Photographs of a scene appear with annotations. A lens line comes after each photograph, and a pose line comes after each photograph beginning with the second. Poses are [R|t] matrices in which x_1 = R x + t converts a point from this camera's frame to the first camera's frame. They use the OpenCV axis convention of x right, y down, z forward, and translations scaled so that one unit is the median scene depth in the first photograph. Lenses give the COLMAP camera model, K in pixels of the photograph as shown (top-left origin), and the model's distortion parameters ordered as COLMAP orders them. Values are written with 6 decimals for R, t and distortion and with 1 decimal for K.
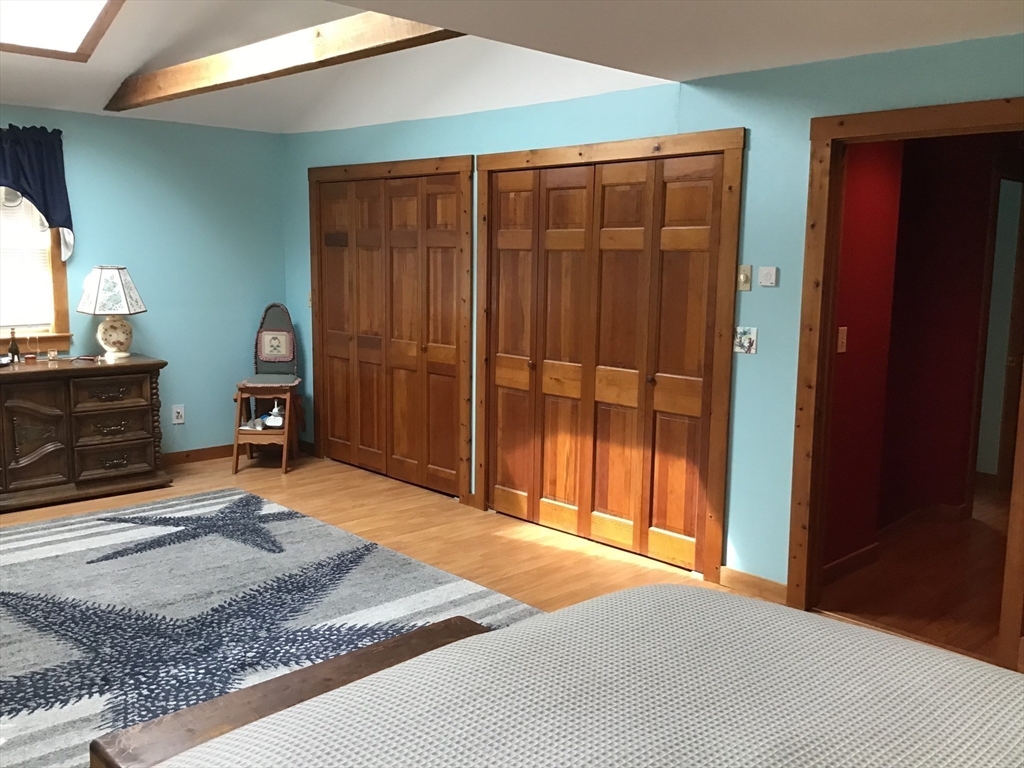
lens RADIAL K [[927.4, 0, 512.0], [0, 927.4, 384.0], [0, 0, 1]] dist [0.111507, -0.230283]
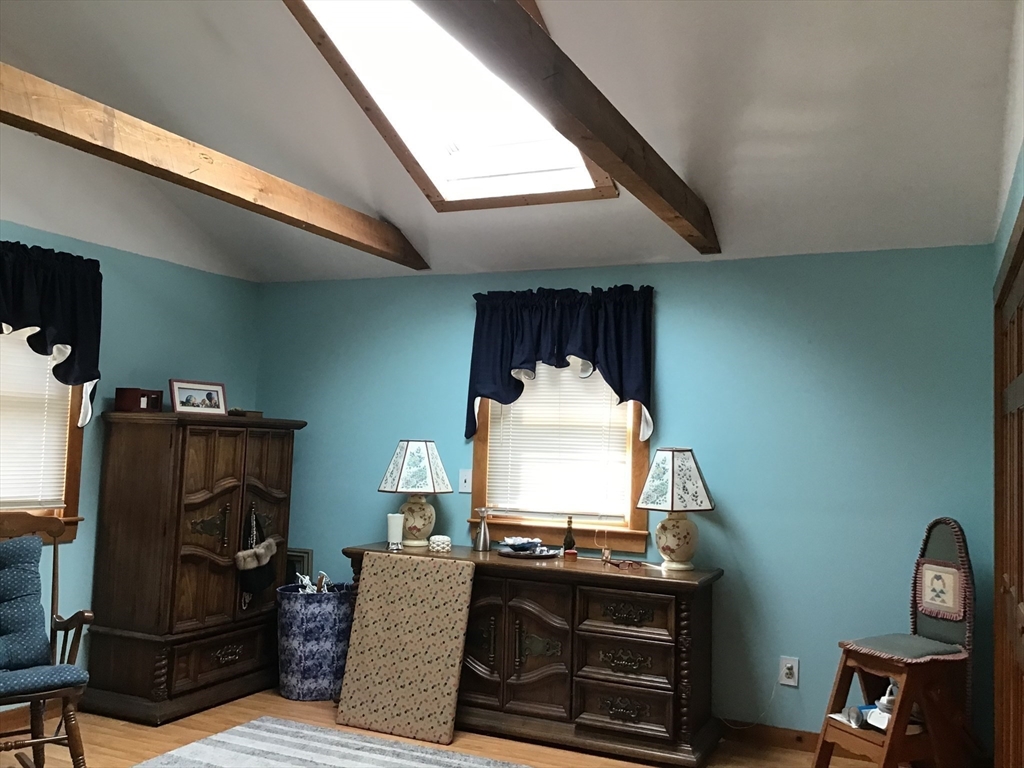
lens RADIAL K [[927.4, 0, 512.0], [0, 927.4, 384.0], [0, 0, 1]] dist [0.111507, -0.230283]
pose [[0.362006, -0.063467, -0.930013, 0.239638], [-0.153991, 0.979901, -0.126813, -0.060332], [0.919369, 0.189121, 0.344956, 0.613352]]
